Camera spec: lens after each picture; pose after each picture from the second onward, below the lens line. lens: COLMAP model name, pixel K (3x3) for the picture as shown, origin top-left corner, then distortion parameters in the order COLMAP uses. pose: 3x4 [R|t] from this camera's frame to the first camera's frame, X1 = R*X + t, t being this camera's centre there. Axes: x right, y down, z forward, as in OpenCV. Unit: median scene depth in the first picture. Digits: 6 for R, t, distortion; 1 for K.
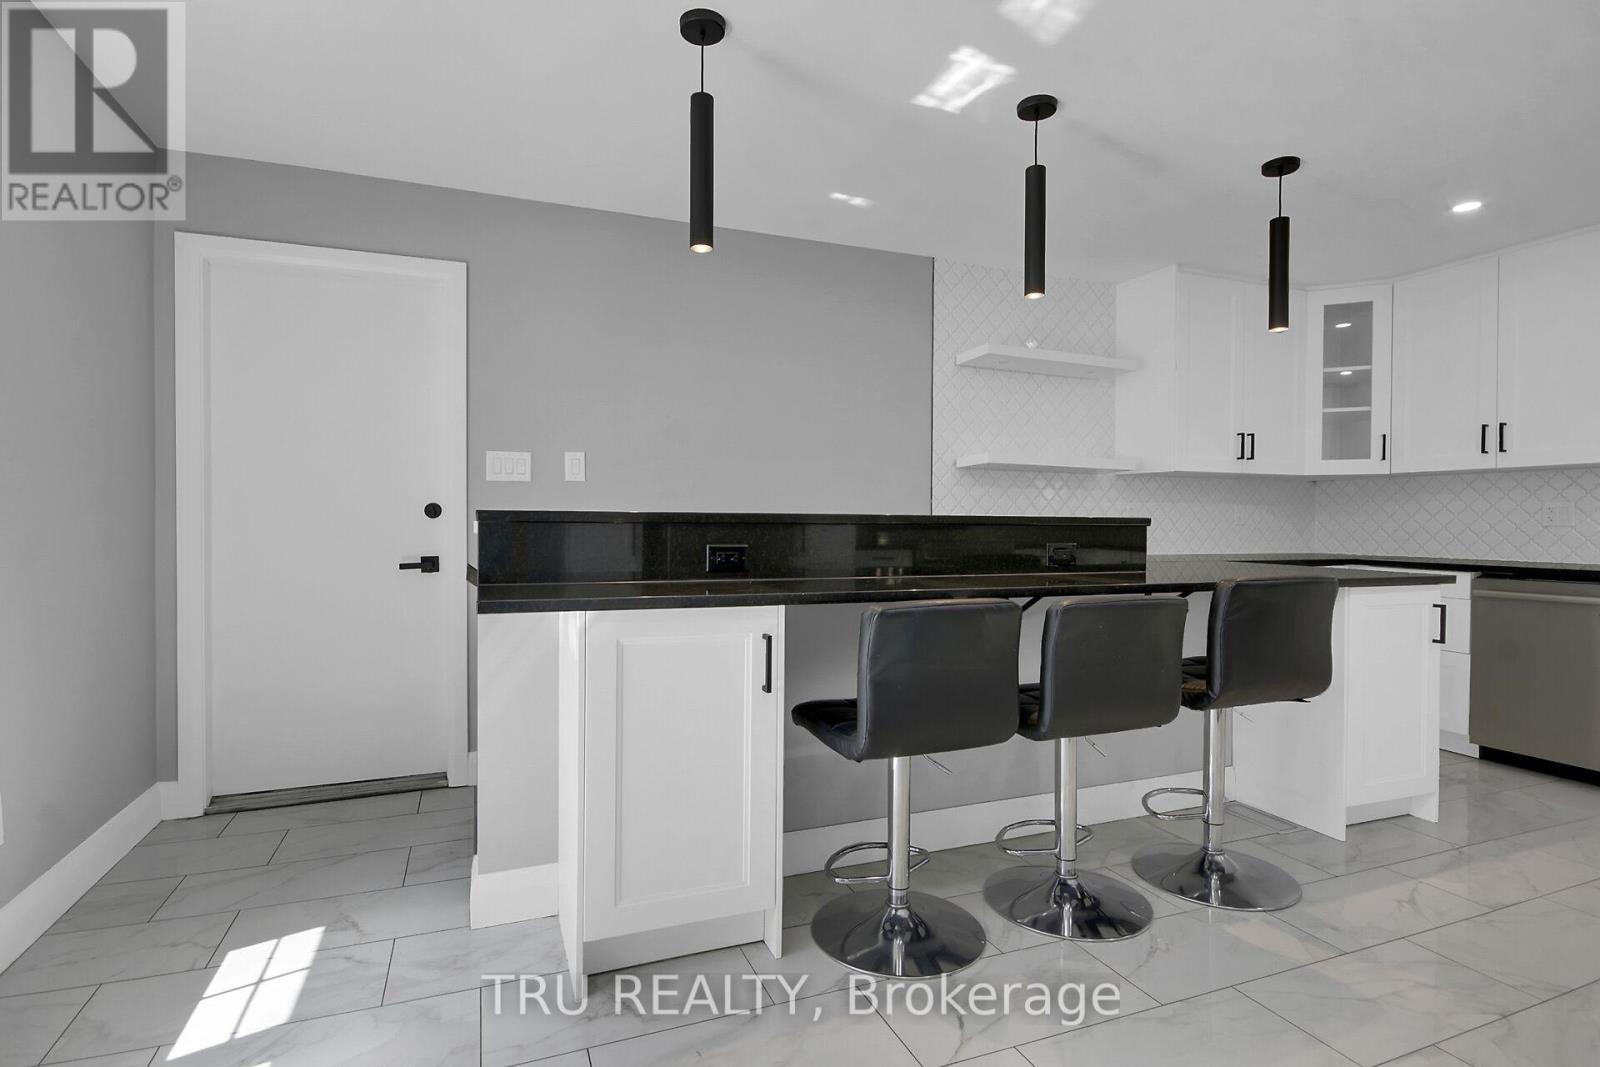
lens RADIAL K [[772.5, 0, 762.1], [0, 772.5, 531.1], [0, 0, 1]] dist [-0.002621, -0.001438]
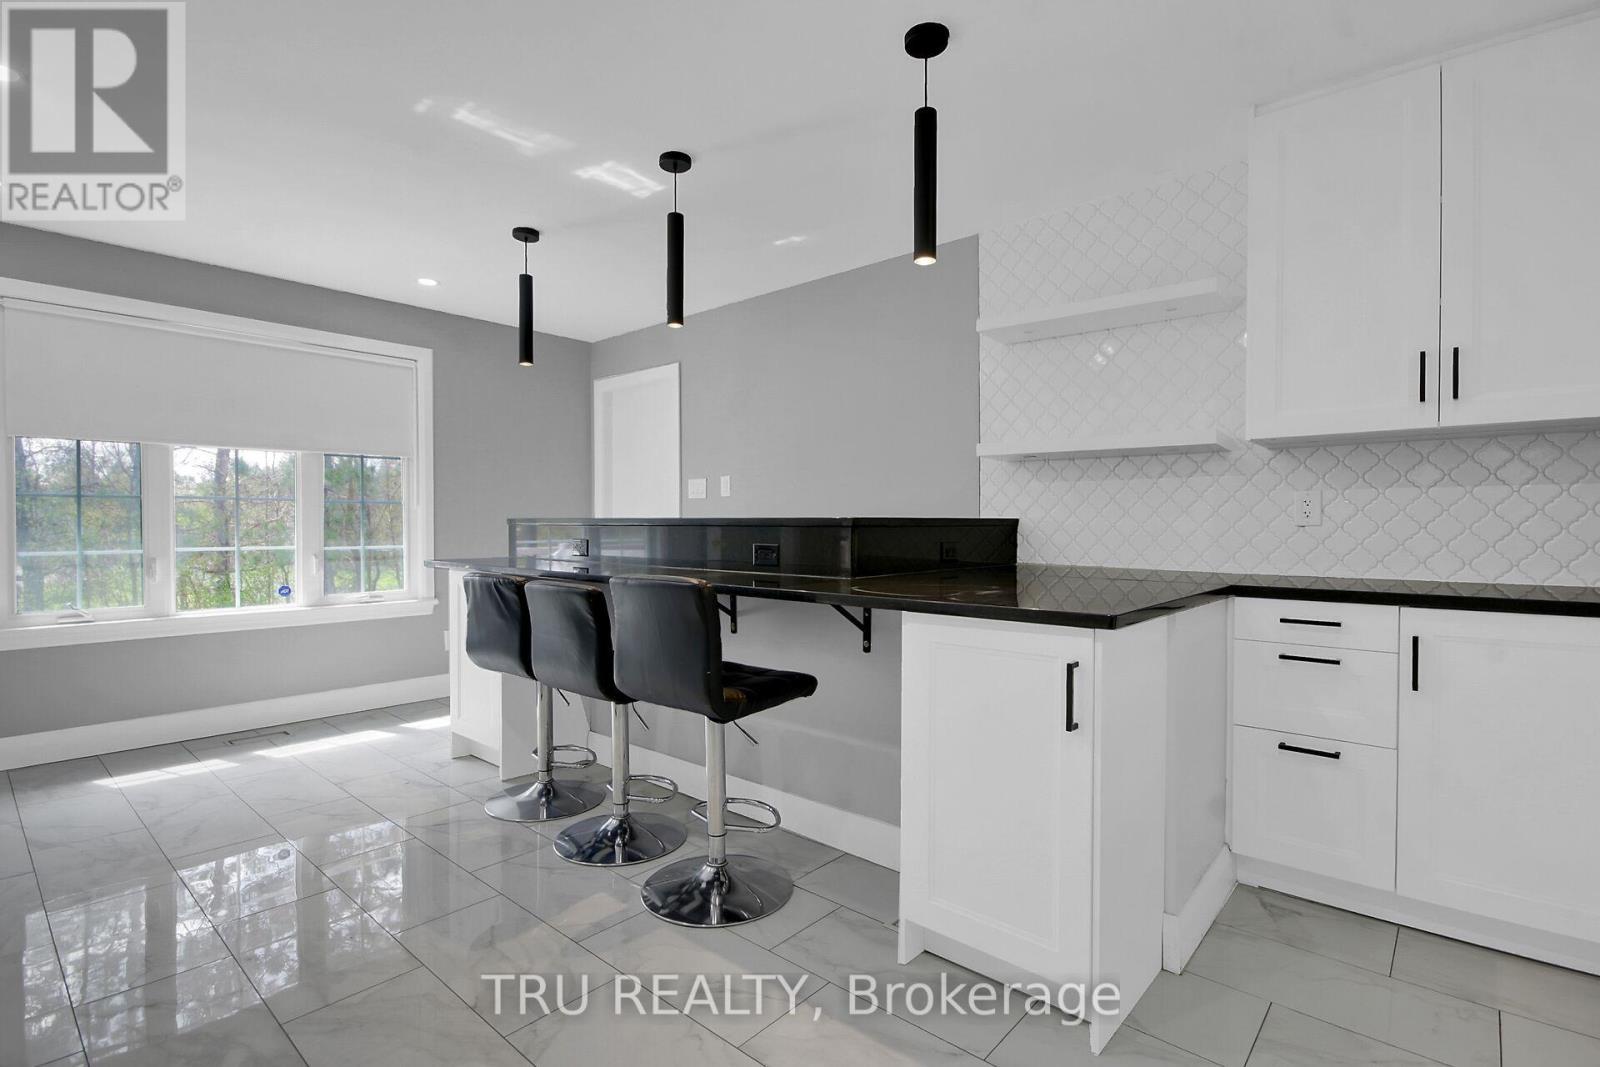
lens RADIAL K [[796.0, 0, 831.3], [0, 796.0, 534.1], [0, 0, 1]] dist [0.000540, -0.000588]
pose [[0.489065, 0.002121, -0.872245, 0.977133], [-0.007699, 0.999969, -0.001886, 0.003220], [0.872213, 0.007638, 0.489066, 0.409413]]
